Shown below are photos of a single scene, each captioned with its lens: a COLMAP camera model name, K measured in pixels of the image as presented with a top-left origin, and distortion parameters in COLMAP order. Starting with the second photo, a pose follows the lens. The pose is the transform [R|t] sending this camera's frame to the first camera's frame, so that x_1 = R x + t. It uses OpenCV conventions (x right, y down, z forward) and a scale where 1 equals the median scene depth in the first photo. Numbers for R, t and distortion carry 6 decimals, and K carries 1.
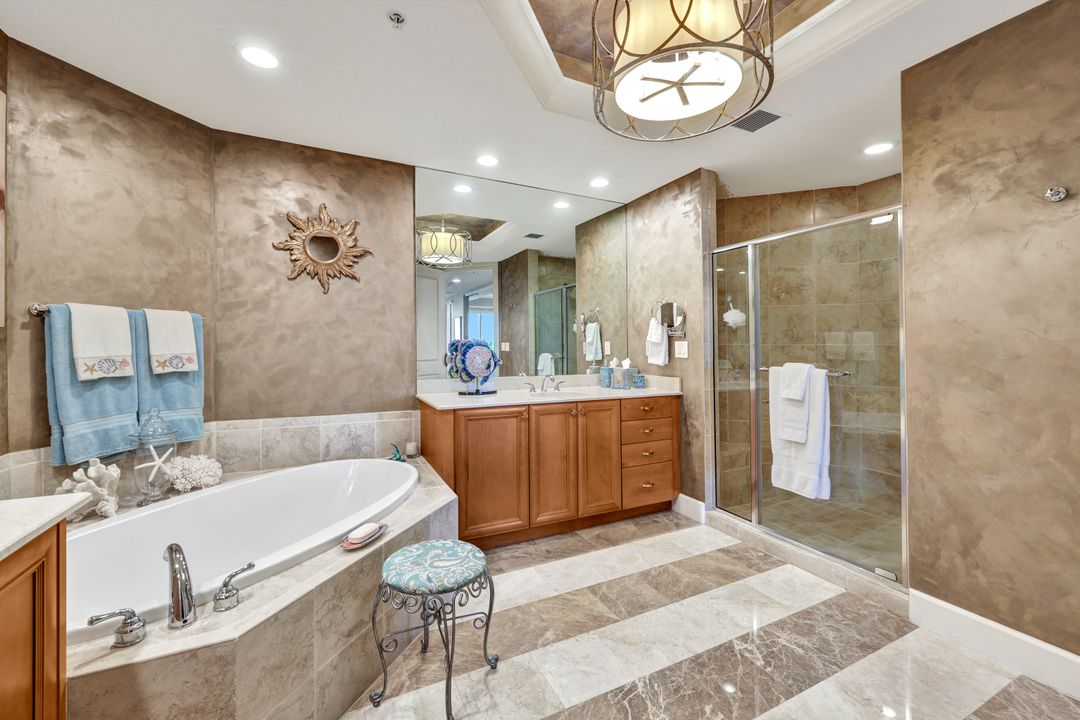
lens RADIAL K [[433.5, 0, 540.5], [0, 433.5, 345.0], [0, 0, 1]] dist [0.000743, -0.000084]
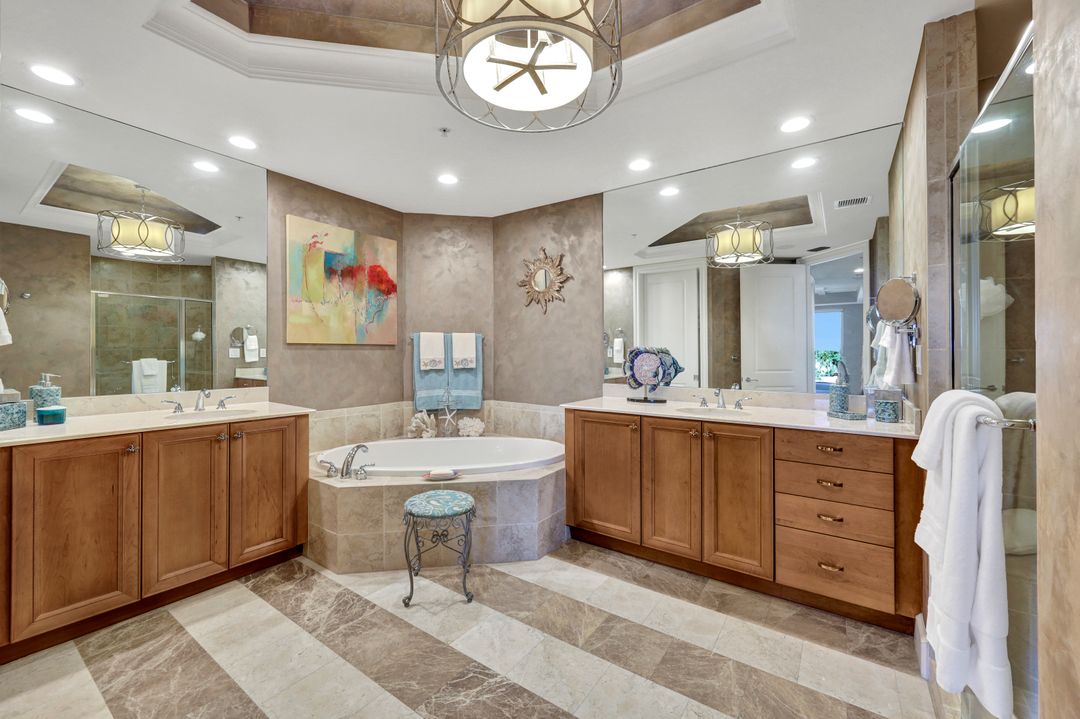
lens RADIAL K [[439.7, 0, 540.5], [0, 439.7, 358.0], [0, 0, 1]] dist [0.000344, 0.000141]
pose [[0.477424, 0.009215, -0.878625, 0.752214], [0.000949, 0.999939, 0.011003, 0.002152], [0.878673, -0.006087, 0.477386, 0.372813]]
